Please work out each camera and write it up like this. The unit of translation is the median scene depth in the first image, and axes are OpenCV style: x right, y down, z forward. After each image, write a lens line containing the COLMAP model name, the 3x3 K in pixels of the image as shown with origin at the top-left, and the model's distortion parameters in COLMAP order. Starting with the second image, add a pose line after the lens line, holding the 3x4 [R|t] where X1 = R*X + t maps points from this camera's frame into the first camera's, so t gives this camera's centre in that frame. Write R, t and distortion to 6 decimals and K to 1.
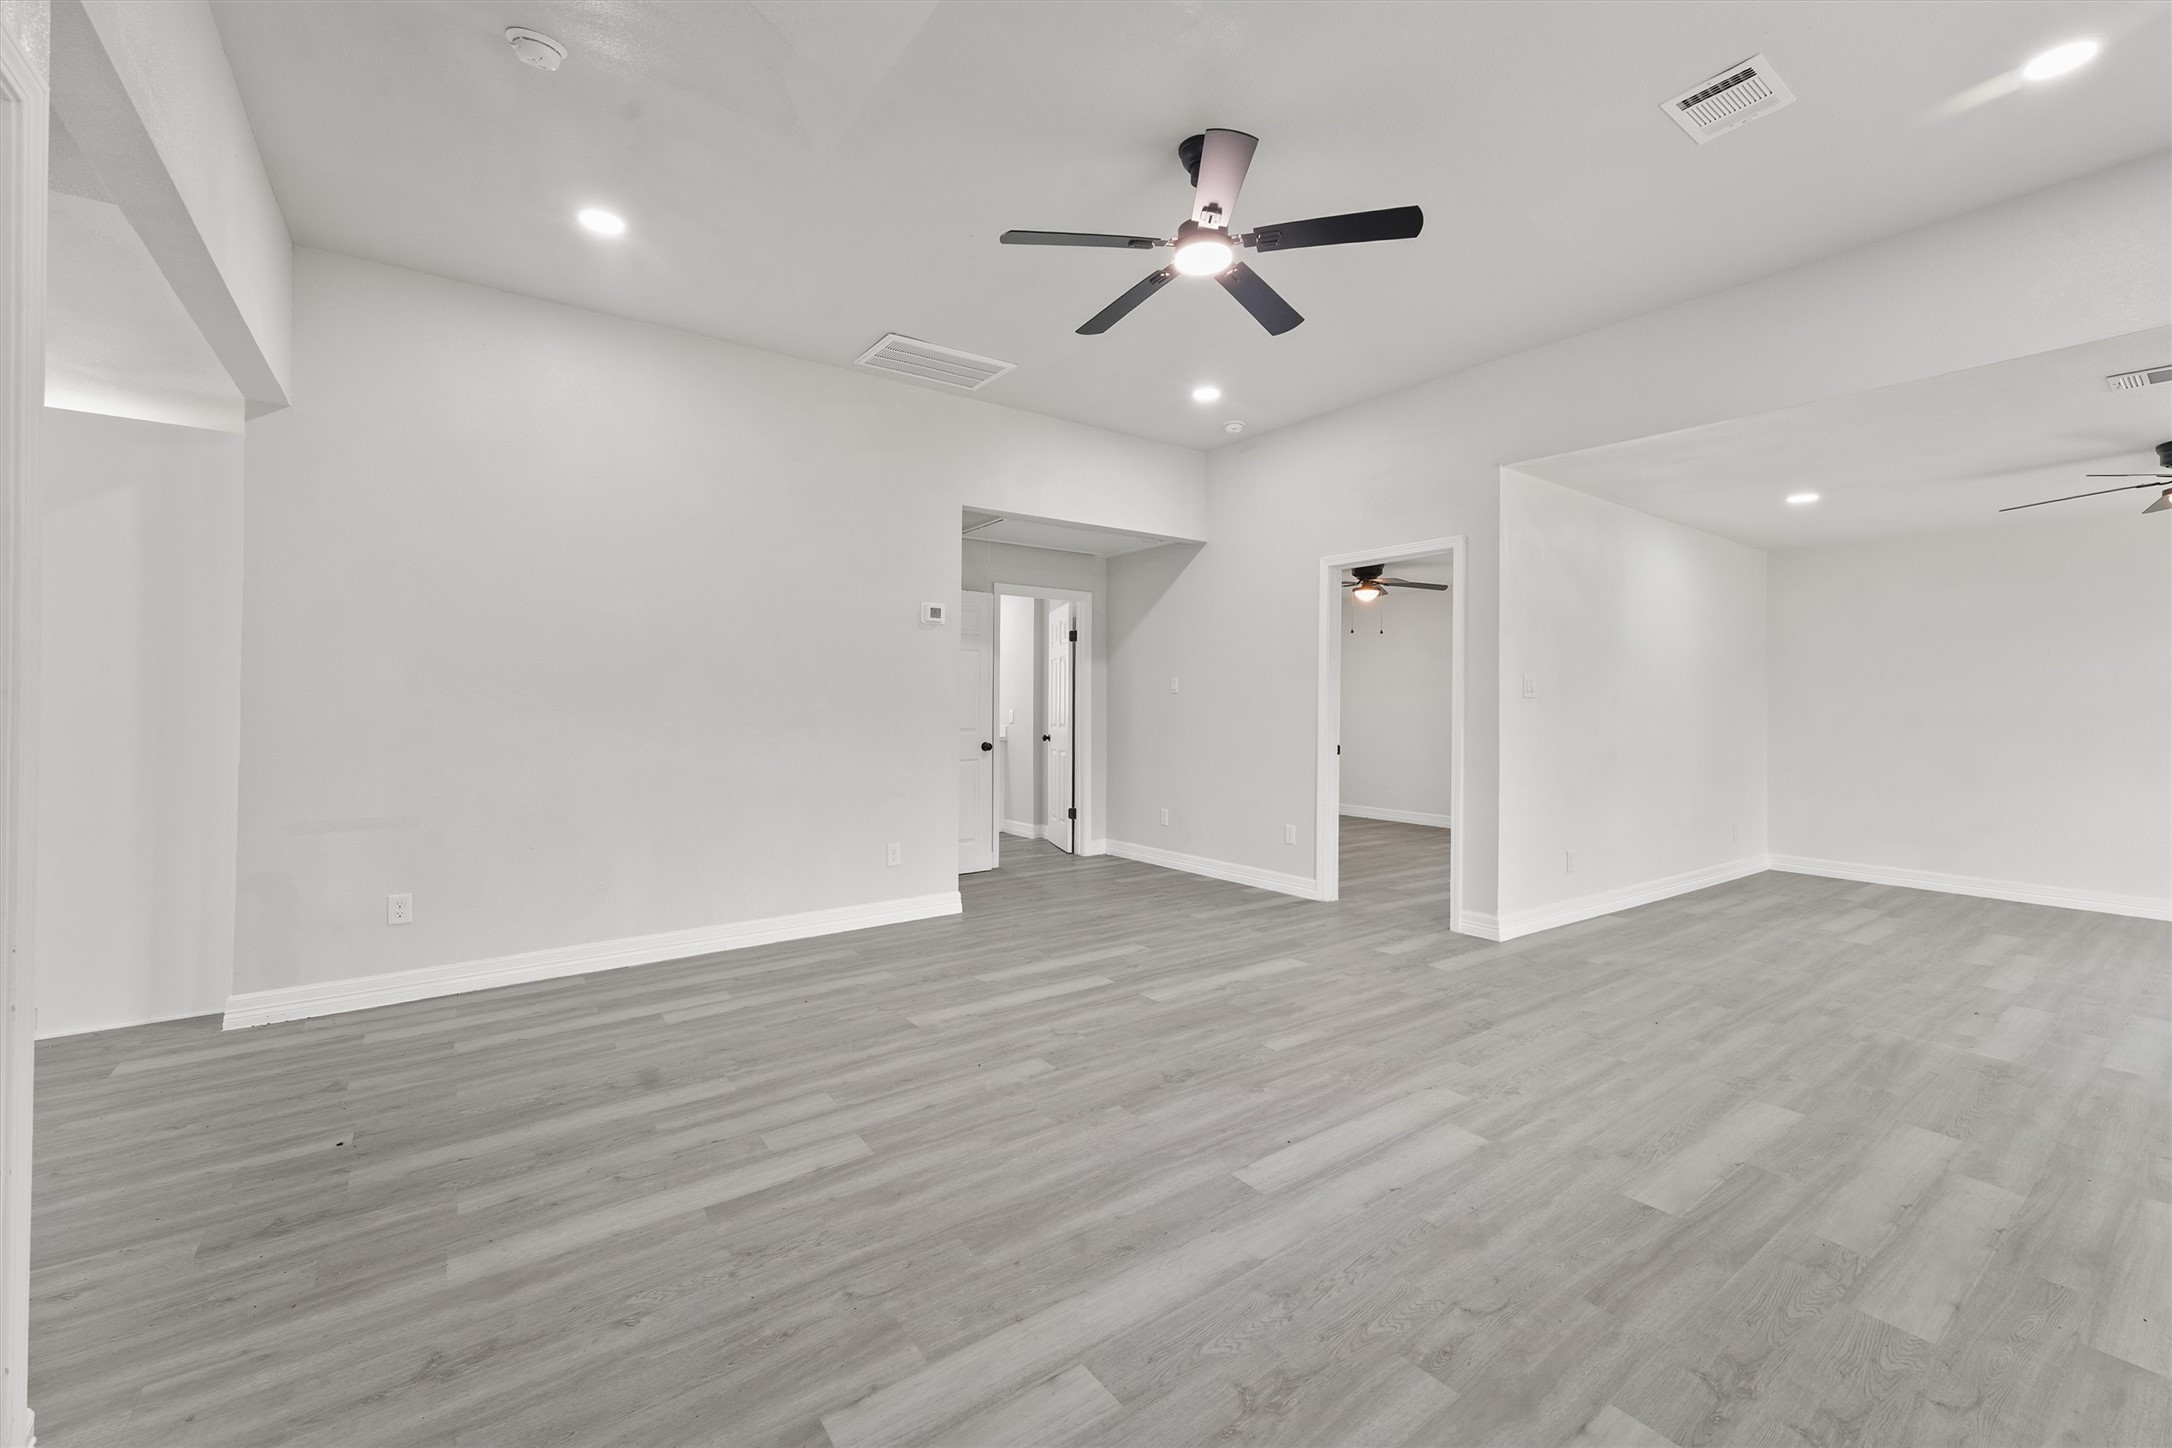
lens RADIAL K [[879.7, 0, 1103.8], [0, 879.7, 711.7], [0, 0, 1]] dist [-0.000701, 0.000255]
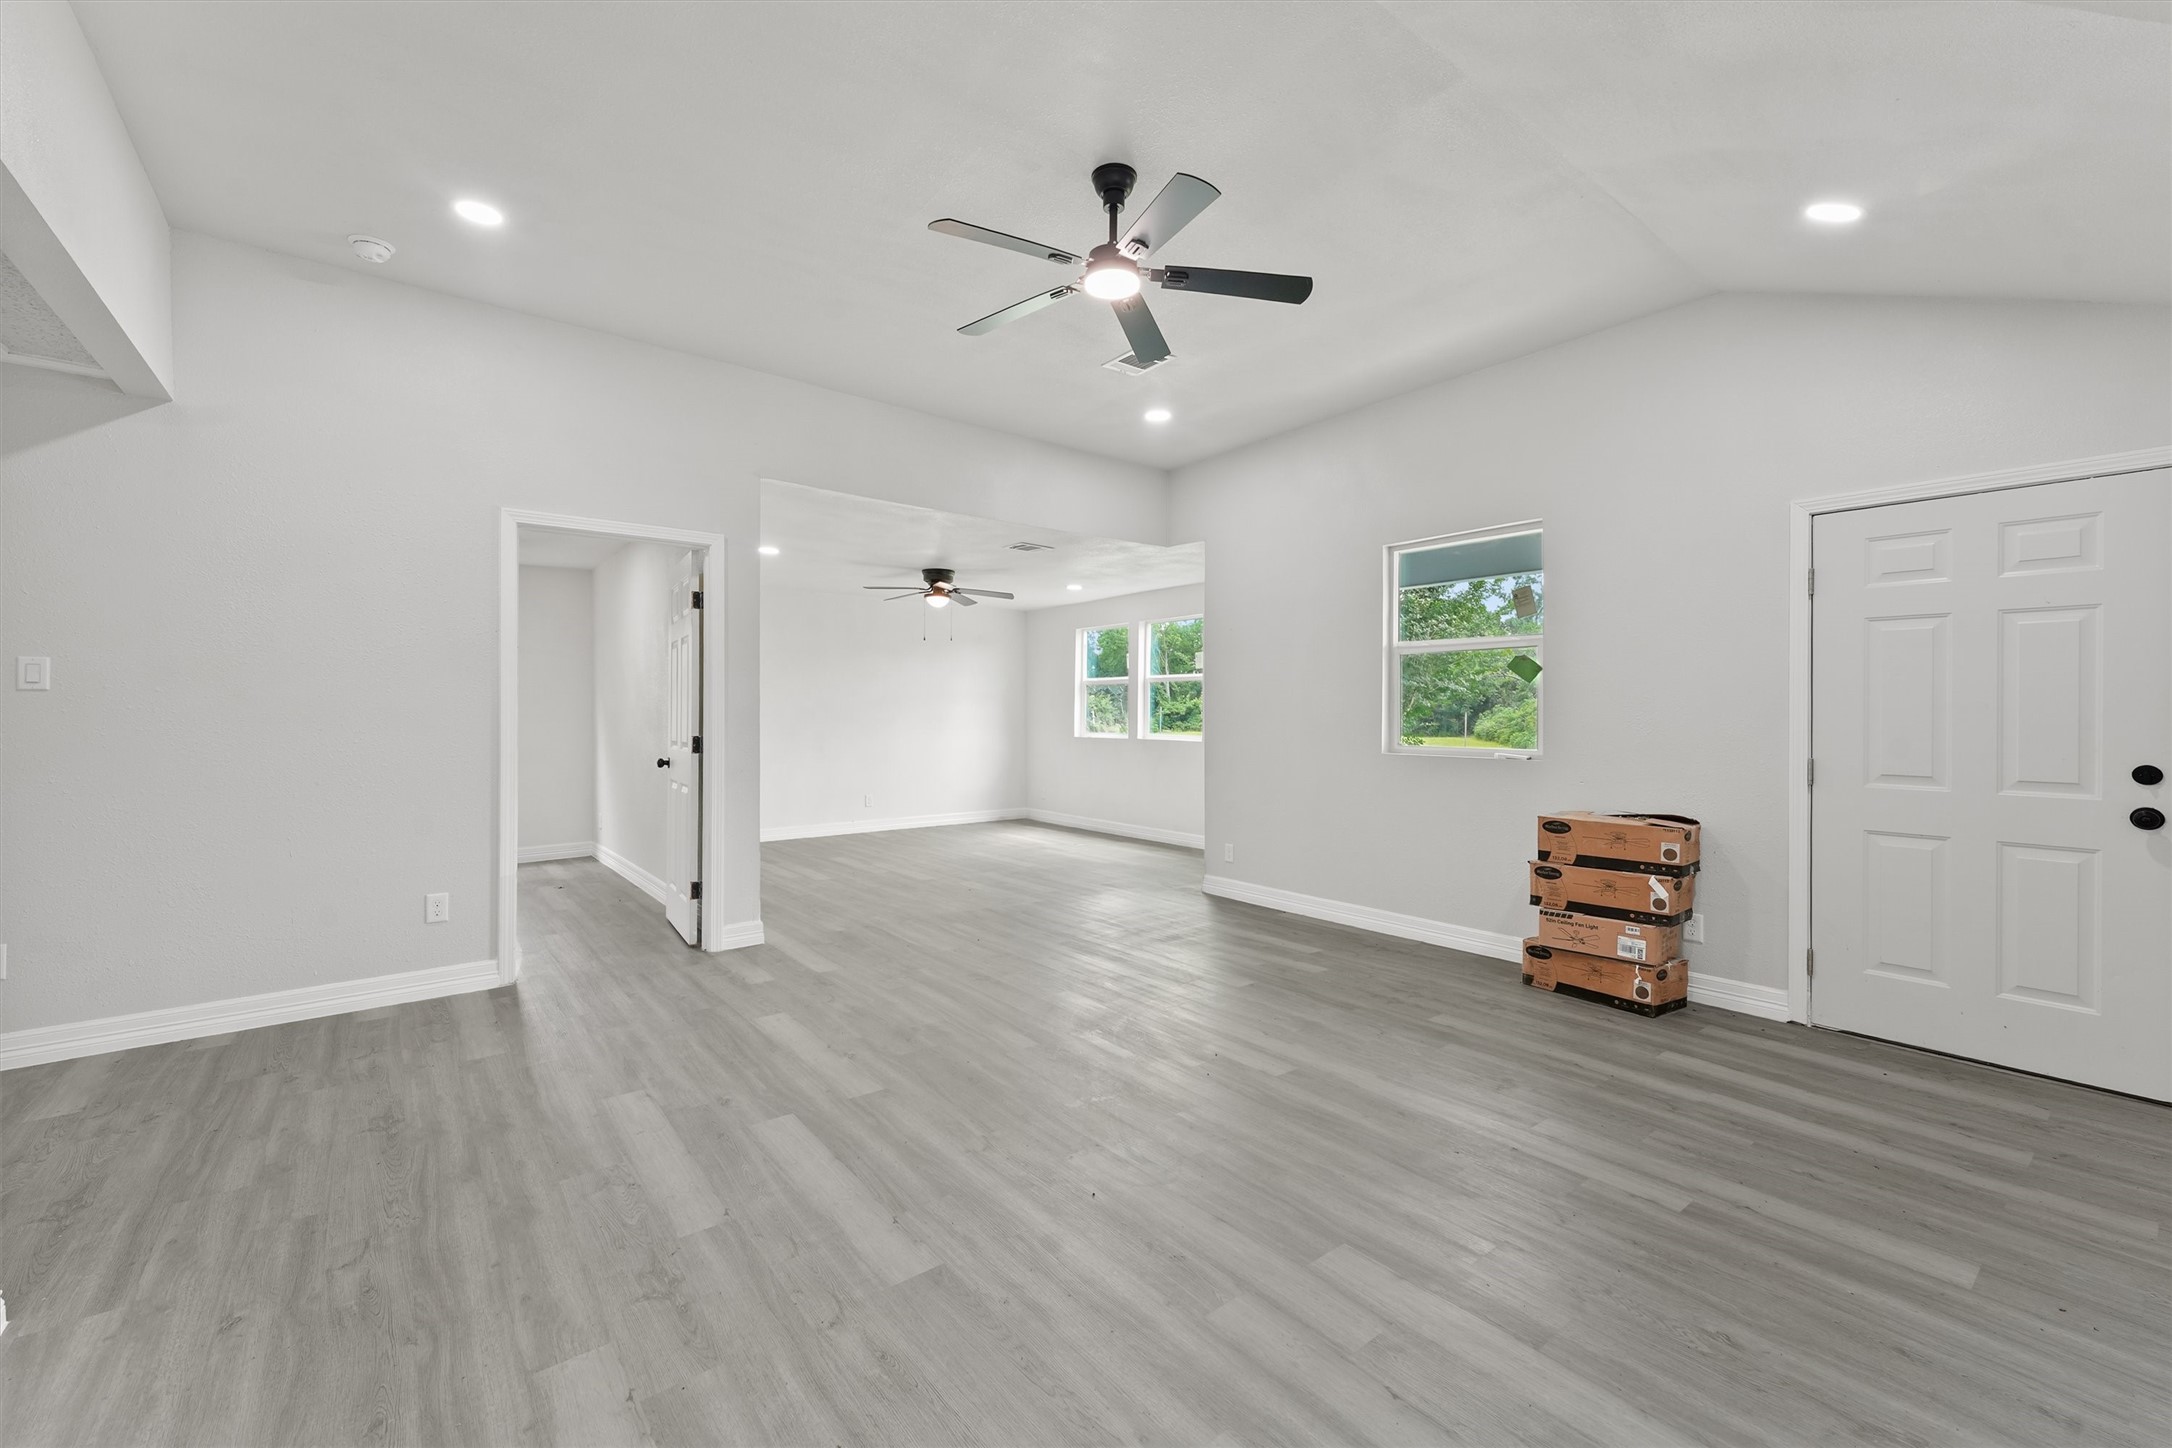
lens RADIAL K [[879.7, 0, 1103.8], [0, 879.7, 711.7], [0, 0, 1]] dist [-0.000701, 0.000255]
pose [[-0.019527, -0.013610, 0.999717, -0.922398], [0.008676, 0.999867, 0.013782, -0.018647], [-0.999772, 0.008943, -0.019406, 1.049059]]
